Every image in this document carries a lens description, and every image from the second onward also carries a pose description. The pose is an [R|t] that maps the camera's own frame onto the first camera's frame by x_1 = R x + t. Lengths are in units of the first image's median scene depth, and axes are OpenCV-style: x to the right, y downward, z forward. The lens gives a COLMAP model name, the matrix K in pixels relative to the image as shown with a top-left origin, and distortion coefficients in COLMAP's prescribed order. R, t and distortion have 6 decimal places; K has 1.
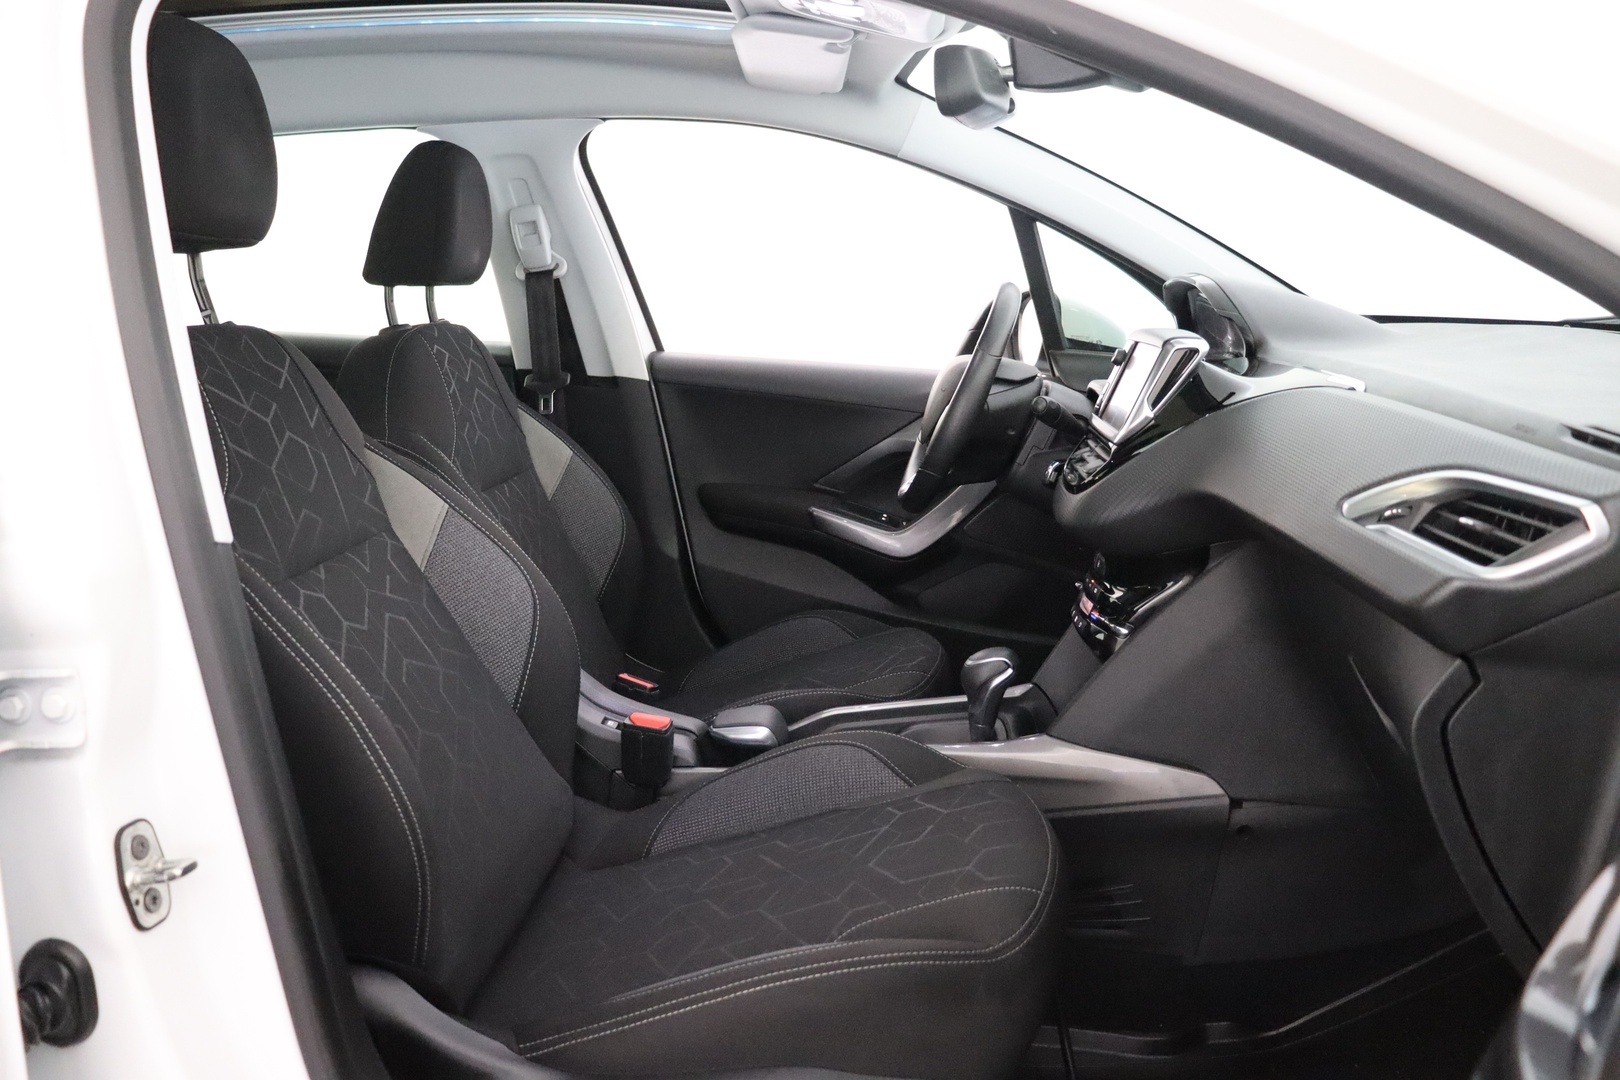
lens RADIAL K [[1328.6, 0, 810.0], [0, 1328.6, 540.0], [0, 0, 1]] dist [-0.160893, 0.113036]
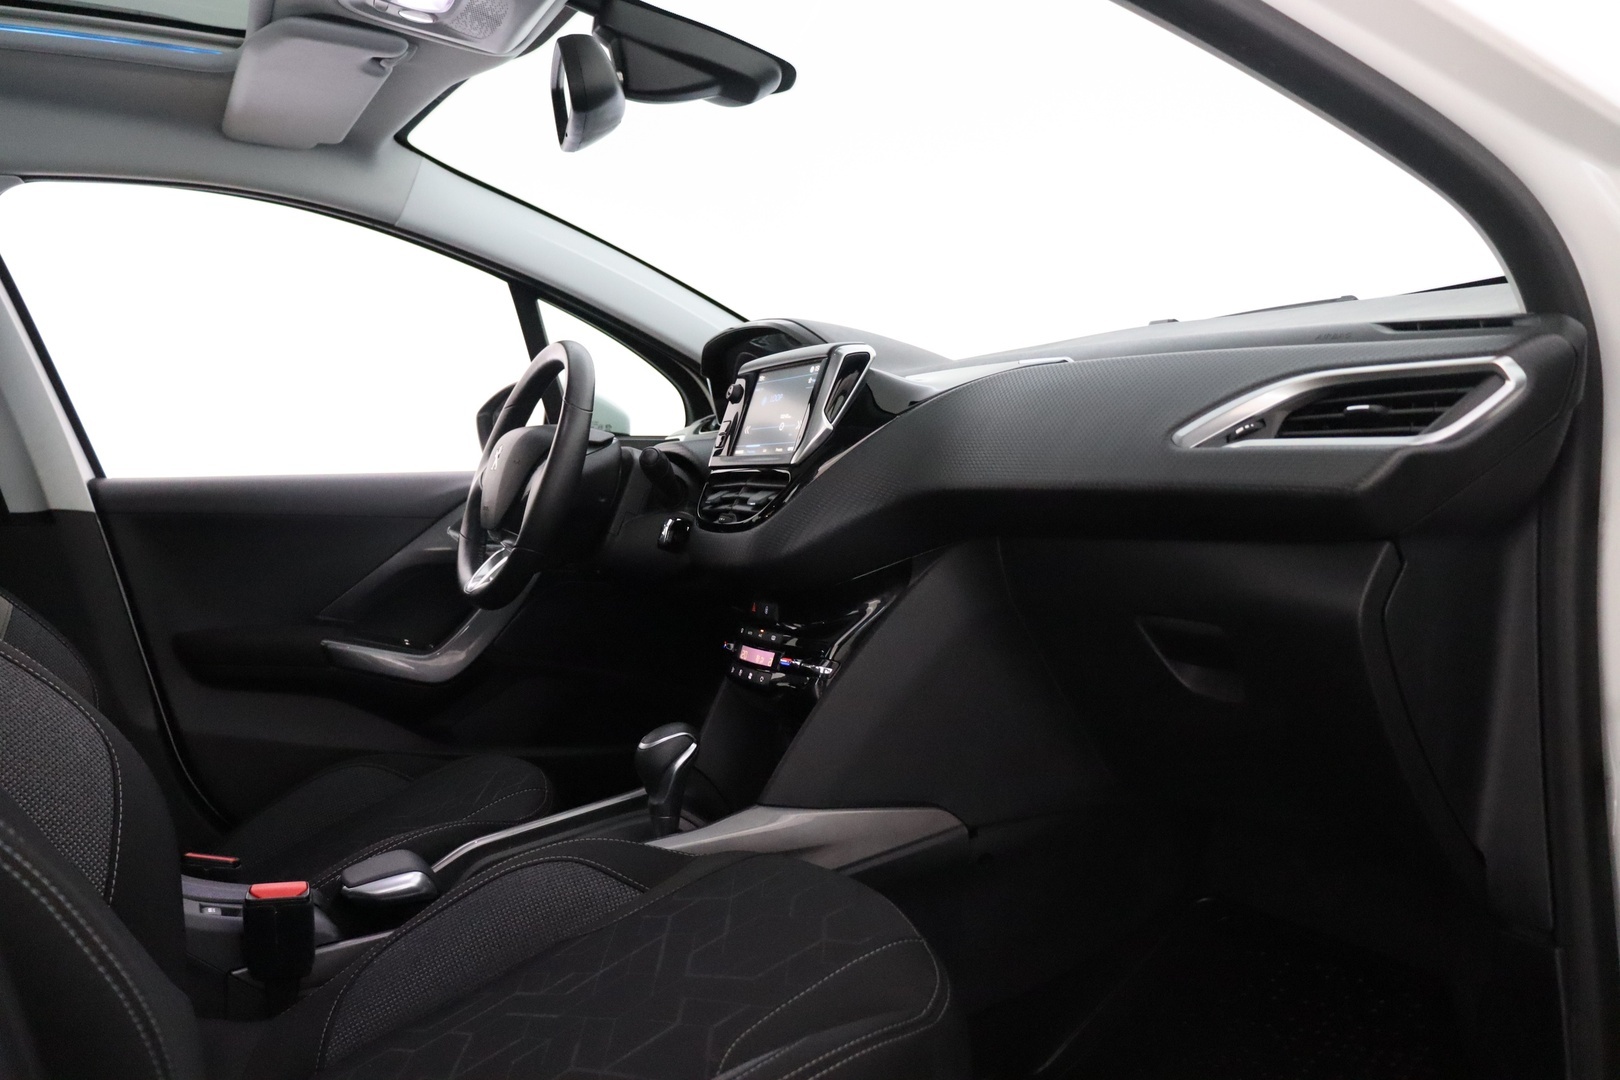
lens RADIAL K [[1328.6, 0, 810.0], [0, 1328.6, 540.0], [0, 0, 1]] dist [-0.160893, 0.113036]
pose [[0.861584, -0.102556, 0.497147, -0.200317], [0.168634, 0.981583, -0.089762, 0.057059], [-0.478785, 0.161173, 0.863011, 0.191586]]
